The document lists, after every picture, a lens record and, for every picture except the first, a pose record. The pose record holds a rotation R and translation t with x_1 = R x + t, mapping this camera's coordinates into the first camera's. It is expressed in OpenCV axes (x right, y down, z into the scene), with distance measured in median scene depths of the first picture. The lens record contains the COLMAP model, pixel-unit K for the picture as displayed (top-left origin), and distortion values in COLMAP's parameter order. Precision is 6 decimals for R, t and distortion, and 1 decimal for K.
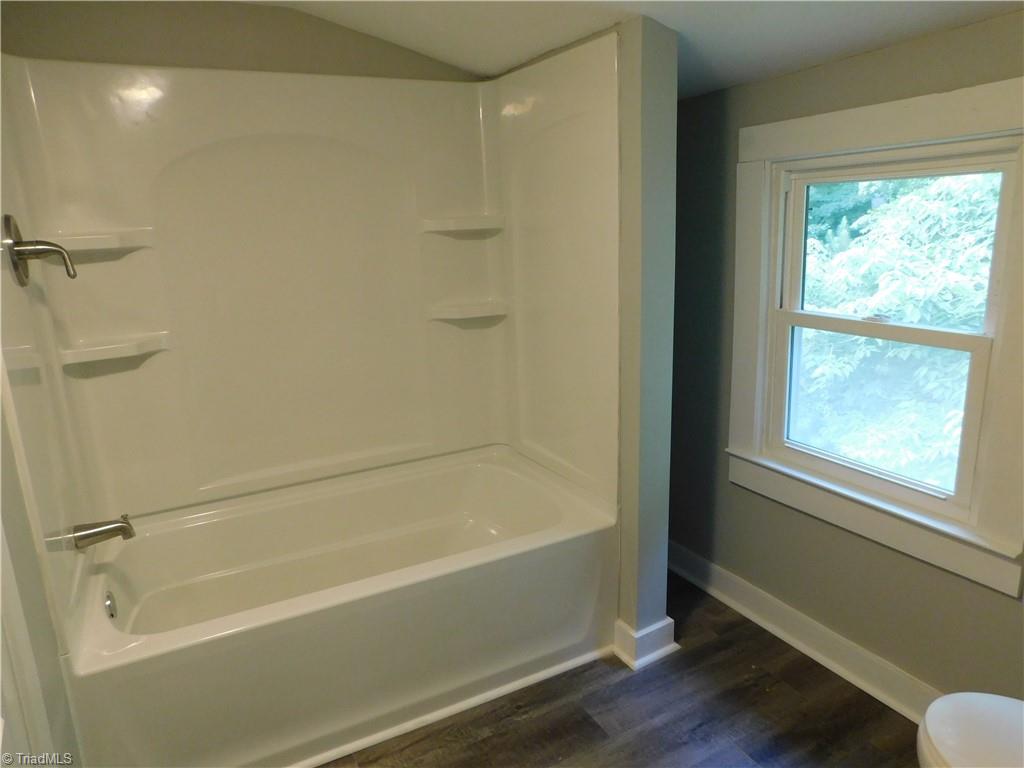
lens RADIAL K [[678.9, 0, 512.0], [0, 678.9, 384.0], [0, 0, 1]] dist [-0.060641, 0.045507]
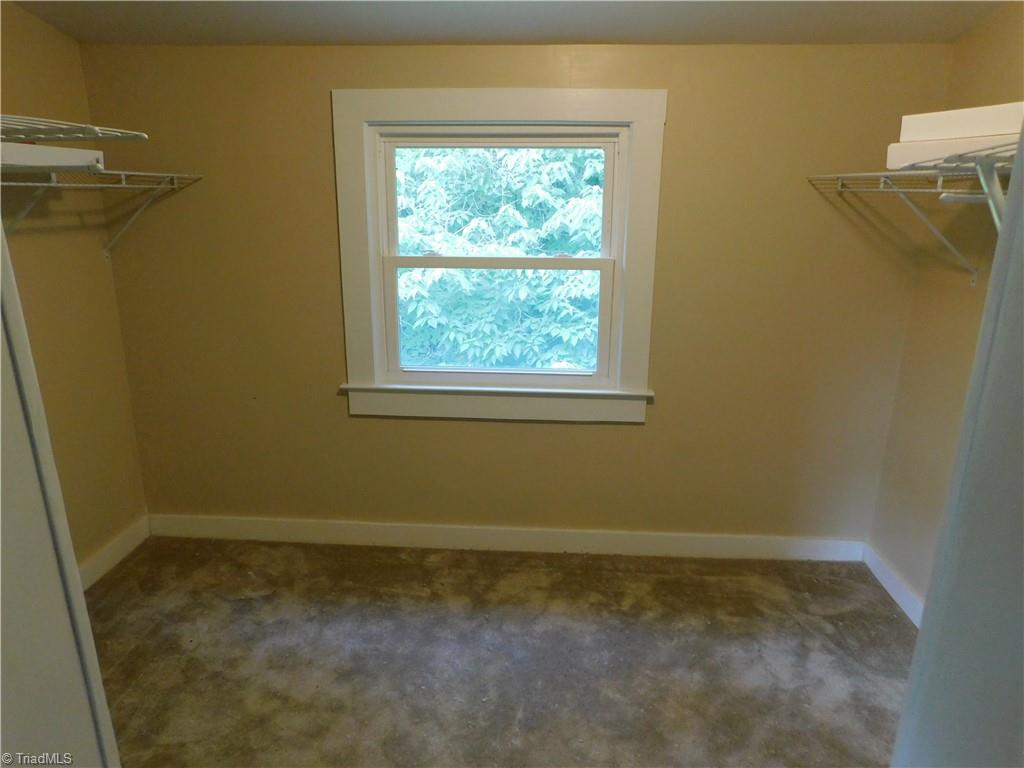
lens RADIAL K [[678.9, 0, 512.0], [0, 678.9, 384.0], [0, 0, 1]] dist [-0.060641, 0.045507]
pose [[0.516589, -0.199482, 0.832672, -0.681211], [0.175558, 0.976498, 0.125022, -0.023469], [-0.838042, 0.081597, 0.539469, 0.353144]]
